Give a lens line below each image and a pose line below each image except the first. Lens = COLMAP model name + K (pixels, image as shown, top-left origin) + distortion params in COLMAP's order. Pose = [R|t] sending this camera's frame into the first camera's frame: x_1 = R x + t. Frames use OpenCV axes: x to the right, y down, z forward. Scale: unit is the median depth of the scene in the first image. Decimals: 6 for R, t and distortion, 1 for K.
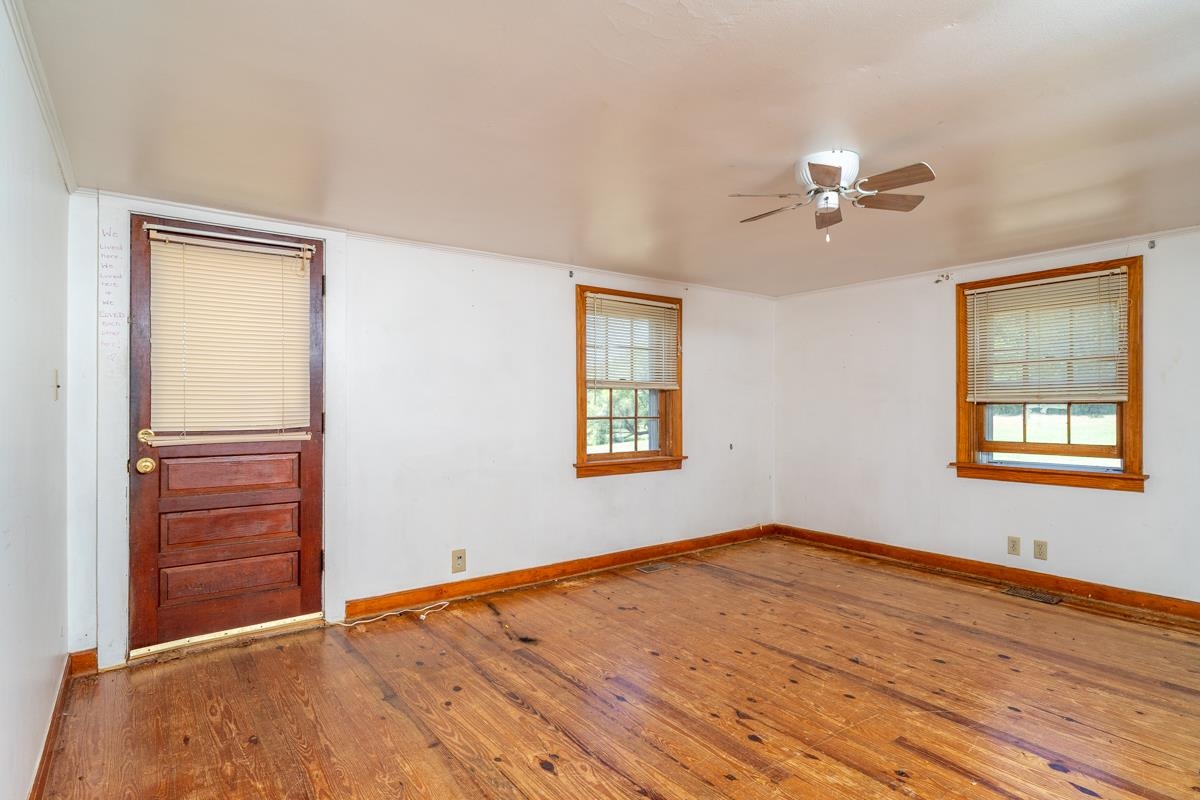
lens RADIAL K [[630.1, 0, 600.0], [0, 630.1, 400.0], [0, 0, 1]] dist [-0.056880, 0.031425]
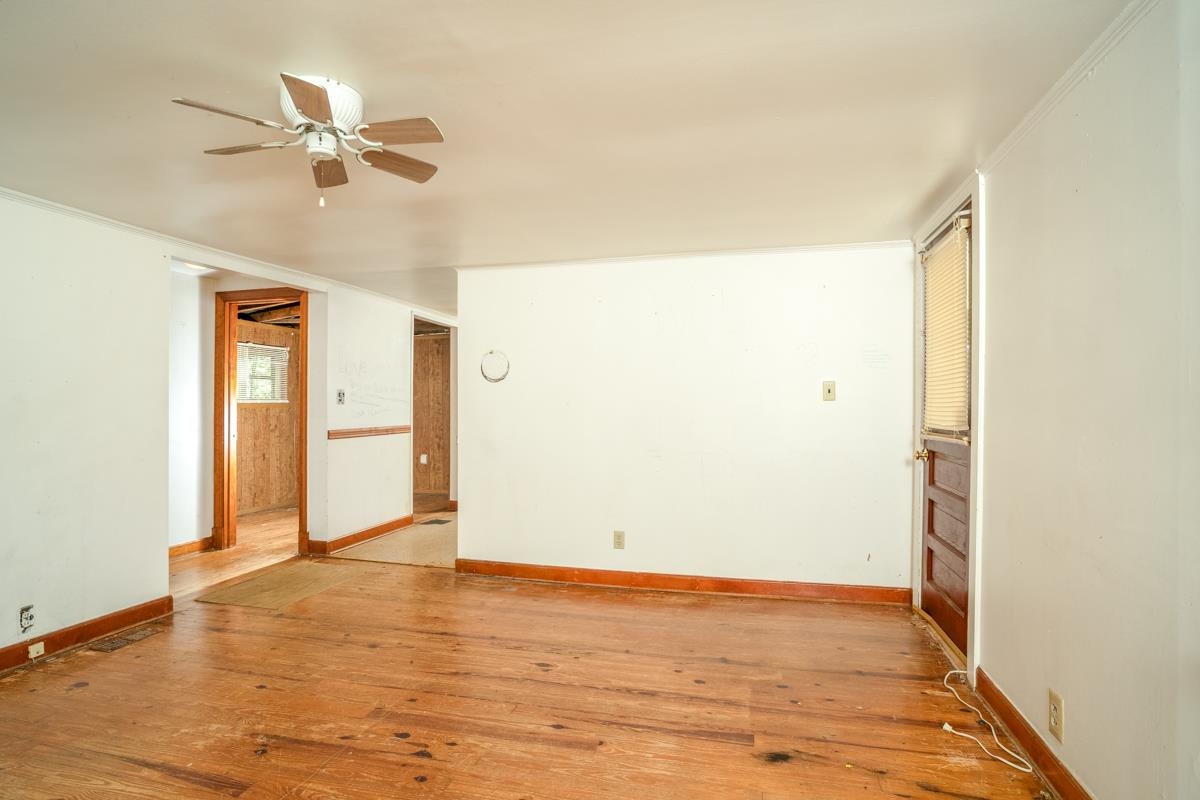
lens RADIAL K [[630.1, 0, 600.0], [0, 630.1, 400.0], [0, 0, 1]] dist [-0.056880, 0.031425]
pose [[-0.775852, 0.003405, -0.630906, 0.591226], [0.008138, 0.999956, -0.004611, 0.004901], [0.630863, -0.008712, -0.775845, 1.850715]]
